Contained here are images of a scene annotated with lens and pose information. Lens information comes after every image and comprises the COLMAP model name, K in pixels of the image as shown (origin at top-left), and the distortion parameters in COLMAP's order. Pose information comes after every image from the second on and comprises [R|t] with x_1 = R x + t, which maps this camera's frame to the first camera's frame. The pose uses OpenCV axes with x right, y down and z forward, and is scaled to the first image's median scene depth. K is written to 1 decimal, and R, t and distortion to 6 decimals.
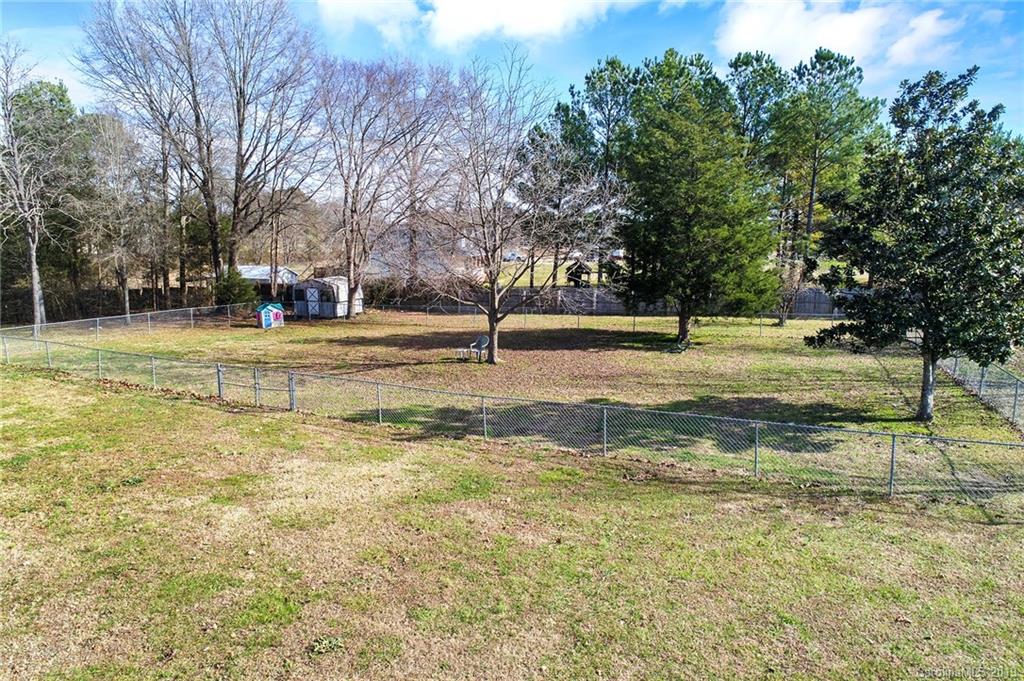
lens RADIAL K [[682.3, 0, 512.0], [0, 682.3, 340.5], [0, 0, 1]] dist [-0.003304, -0.002010]
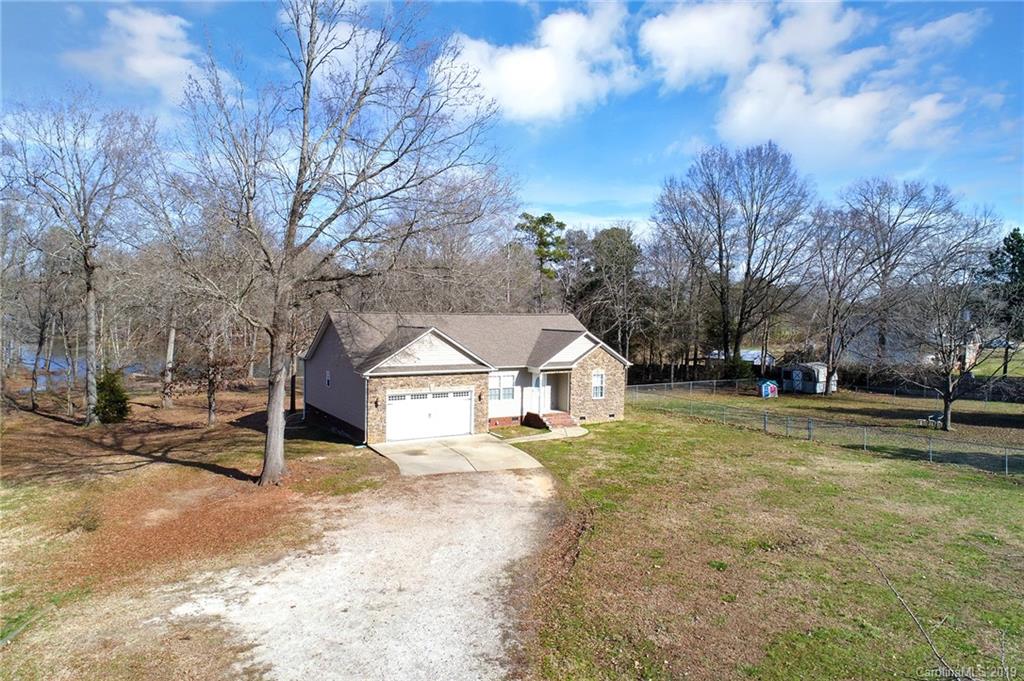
lens RADIAL K [[682.3, 0, 512.0], [0, 682.3, 340.5], [0, 0, 1]] dist [-0.003304, -0.002010]
pose [[0.806785, 0.022577, -0.590413, 0.047188], [-0.089153, 0.992480, -0.083874, 0.028635], [0.584080, 0.120305, 0.802731, -0.433411]]
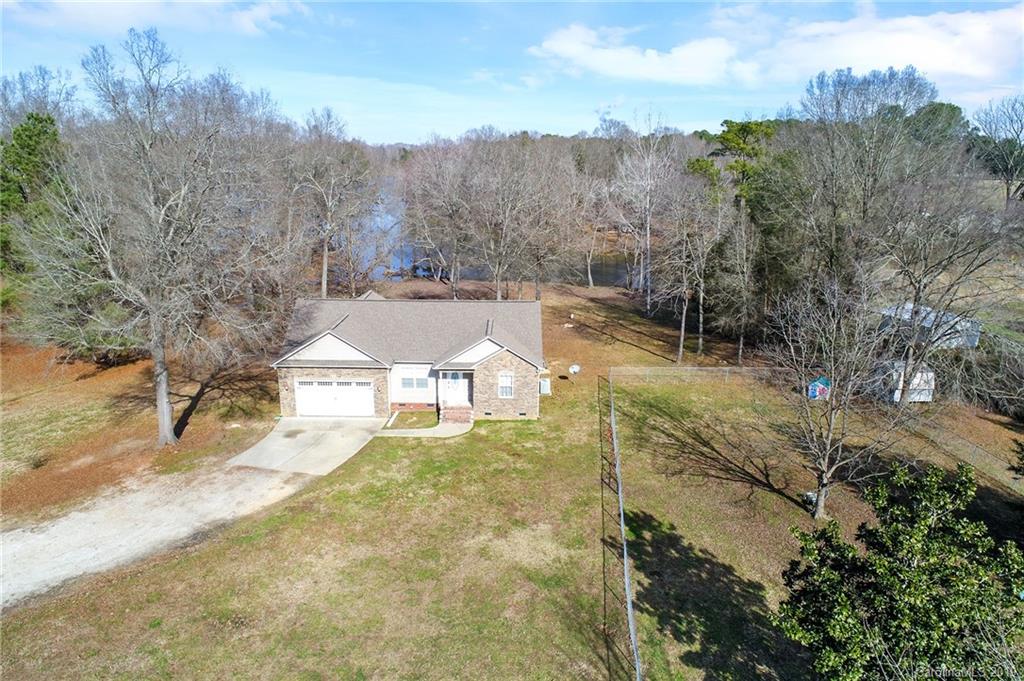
lens RADIAL K [[682.3, 0, 512.0], [0, 682.3, 340.5], [0, 0, 1]] dist [-0.003304, -0.002010]
pose [[0.380685, 0.228180, -0.896110, 0.465373], [-0.139719, 0.972145, 0.188185, -0.253379], [0.914088, 0.053564, 0.401962, 0.014325]]
